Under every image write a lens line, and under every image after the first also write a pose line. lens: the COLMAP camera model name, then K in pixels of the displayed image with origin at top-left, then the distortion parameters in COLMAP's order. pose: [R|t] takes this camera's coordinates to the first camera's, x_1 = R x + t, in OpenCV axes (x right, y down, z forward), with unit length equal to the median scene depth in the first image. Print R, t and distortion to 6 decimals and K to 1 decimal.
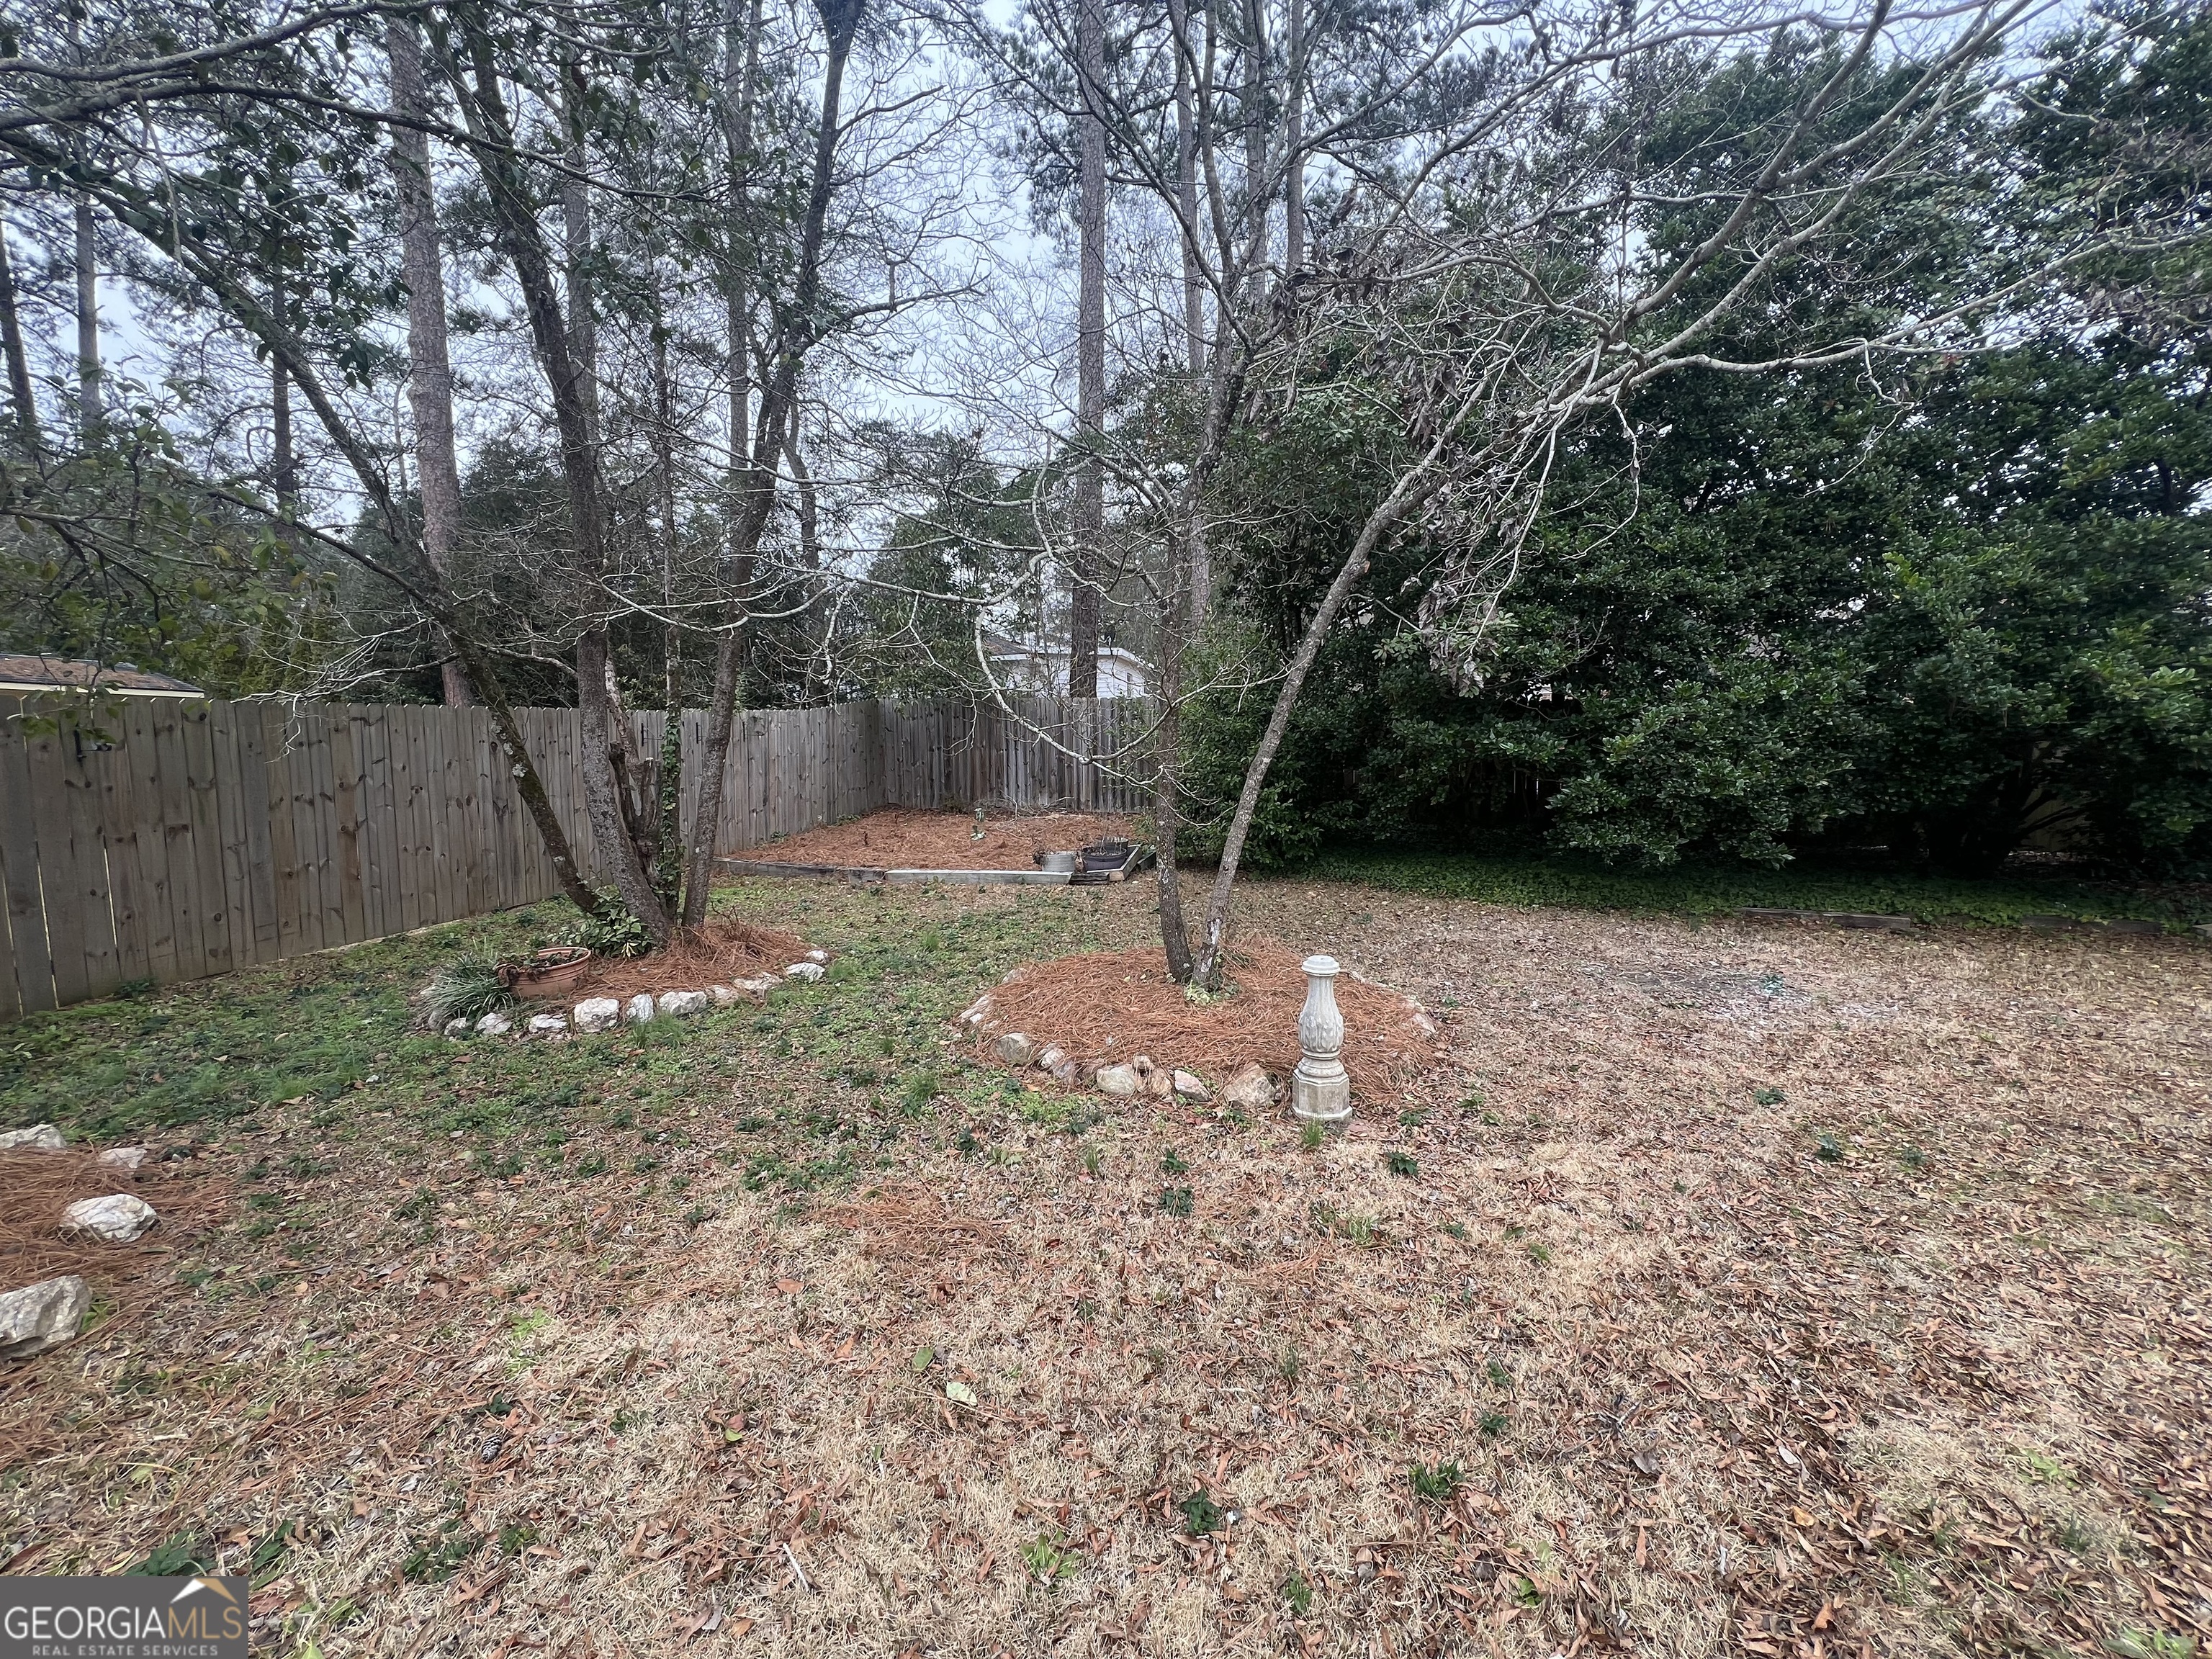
lens RADIAL K [[886.3, 0, 1107.6], [0, 886.3, 823.6], [0, 0, 1]] dist [0.000594, -0.000227]
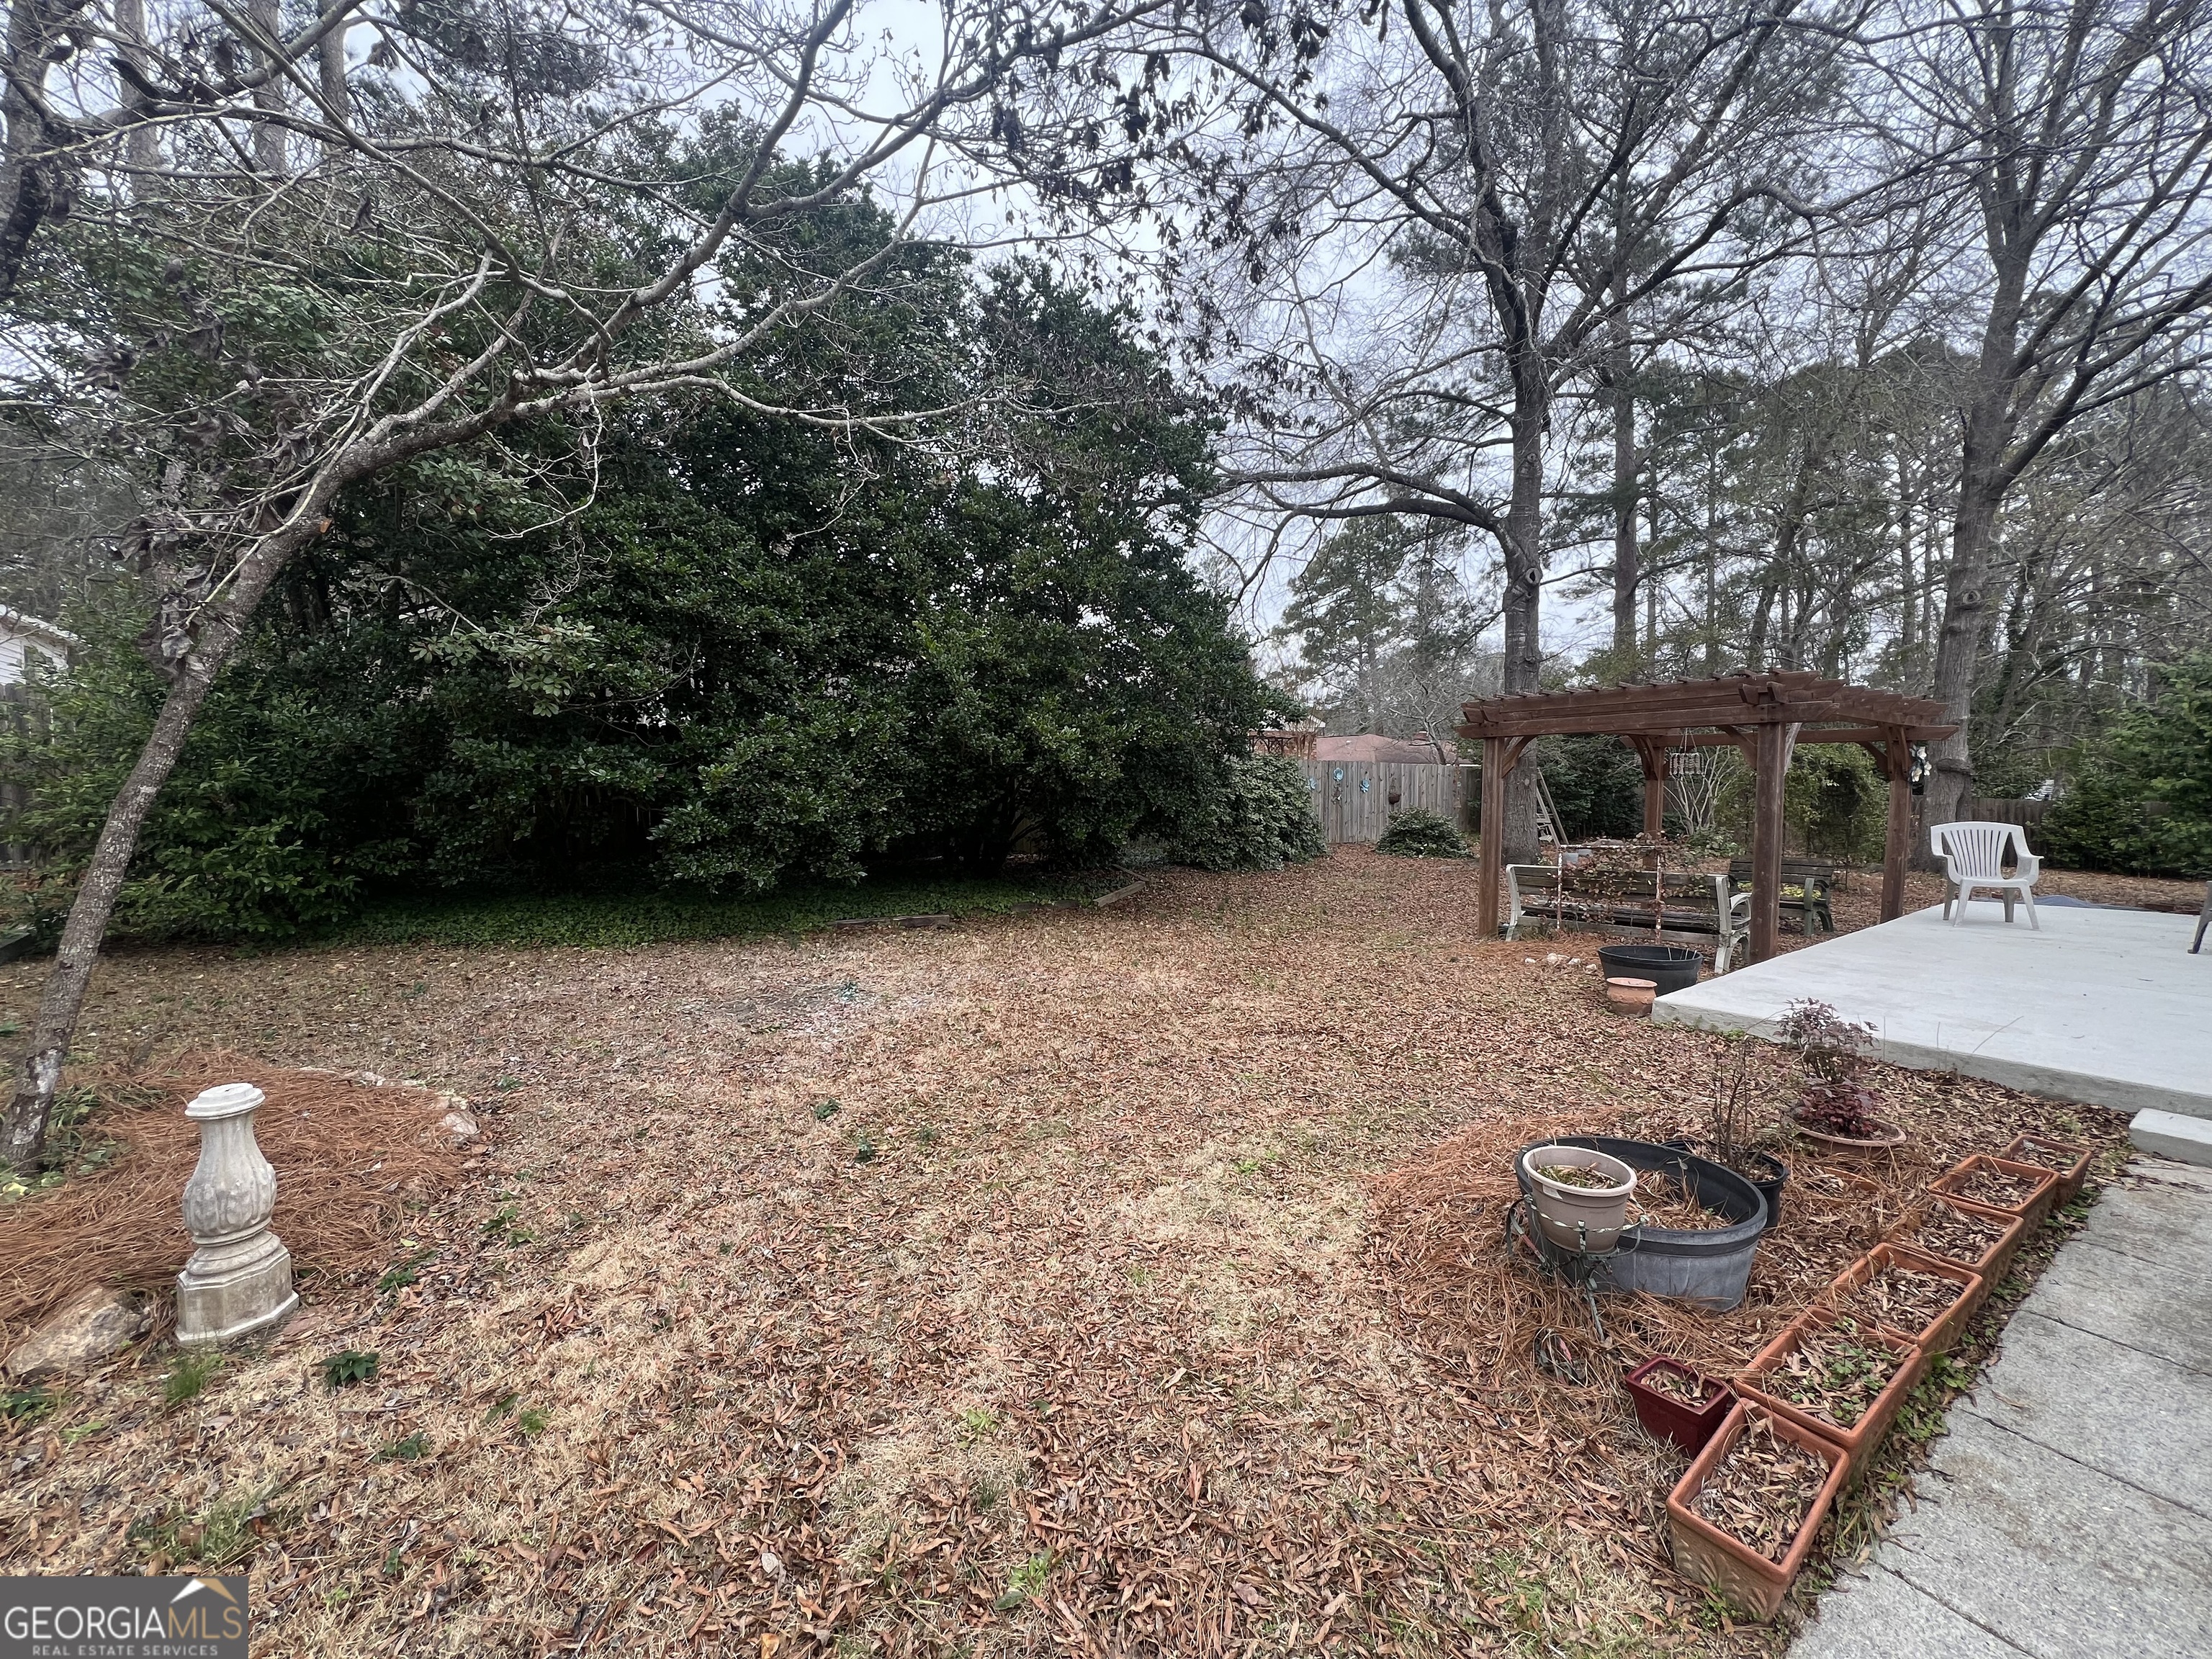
lens RADIAL K [[886.3, 0, 1103.9], [0, 886.3, 832.2], [0, 0, 1]] dist [0.000594, -0.000227]
pose [[0.630529, -0.035448, 0.775356, 0.131902], [0.050455, 0.998716, 0.004629, -0.009559], [-0.774524, 0.036202, 0.631508, 0.057118]]
